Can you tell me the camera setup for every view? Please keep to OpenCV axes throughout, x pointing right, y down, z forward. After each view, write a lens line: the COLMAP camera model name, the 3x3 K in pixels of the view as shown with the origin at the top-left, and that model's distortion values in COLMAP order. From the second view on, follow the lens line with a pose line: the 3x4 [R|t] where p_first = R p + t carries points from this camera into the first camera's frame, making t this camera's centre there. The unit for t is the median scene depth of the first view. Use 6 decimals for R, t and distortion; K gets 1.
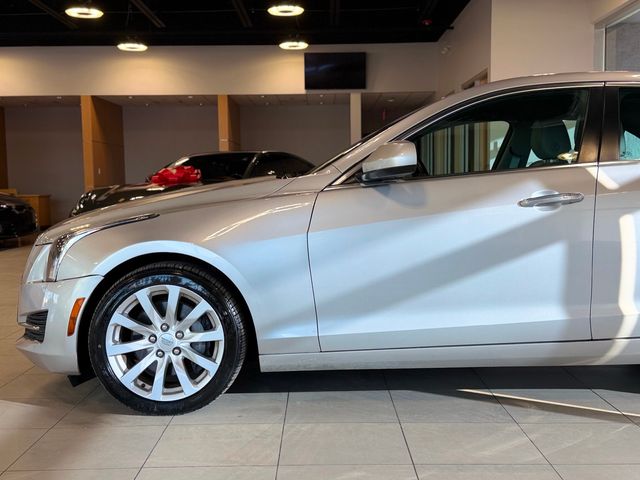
lens RADIAL K [[793.2, 0, 321.0], [0, 793.2, 239.2], [0, 0, 1]] dist [0.101240, 0.000000]
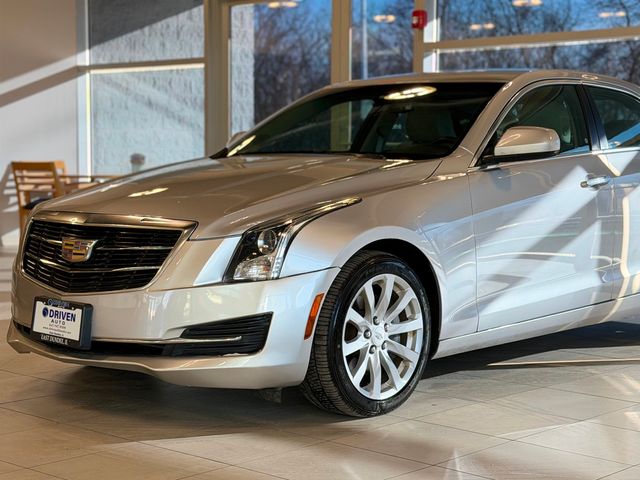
lens RADIAL K [[1220.5, 0, 326.1], [0, 1220.5, 242.7], [0, 0, 1]] dist [0.169850, 0.000000]
pose [[0.674312, -0.036604, 0.737539, -1.274290], [0.035904, 0.999215, 0.016765, -0.005294], [-0.737573, 0.015176, 0.675097, 0.086845]]
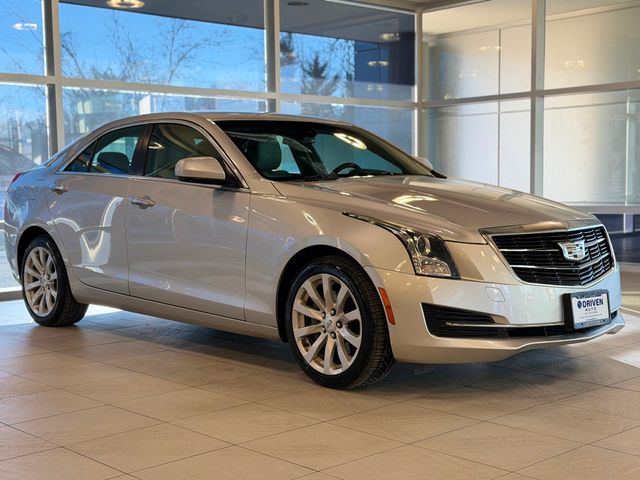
lens RADIAL K [[904.8, 0, 317.7], [0, 904.8, 240.2], [0, 0, 1]] dist [0.147205, 0.000000]
pose [[-0.675888, -0.025093, 0.736577, -1.137686], [0.074112, 0.992040, 0.101801, -0.157504], [-0.733269, 0.123395, -0.668649, 2.379496]]
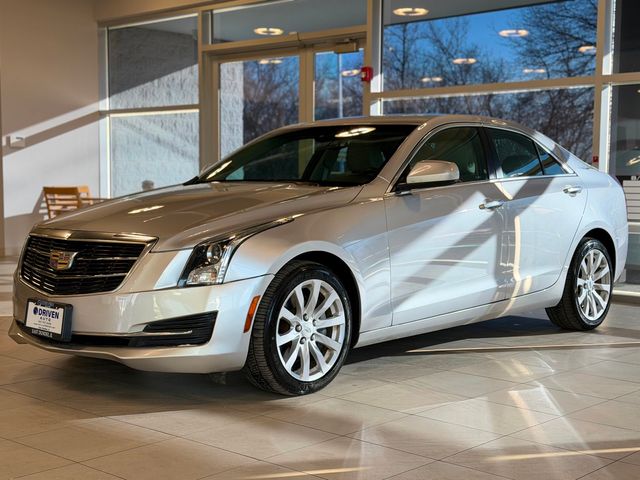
lens RADIAL K [[965.4, 0, 317.1], [0, 965.4, 241.2], [0, 0, 1]] dist [0.170279, 0.000000]
pose [[0.673149, -0.029625, 0.738913, -1.201381], [0.036018, 0.999325, 0.007254, -0.007204], [-0.738629, 0.021731, 0.673762, 0.055783]]
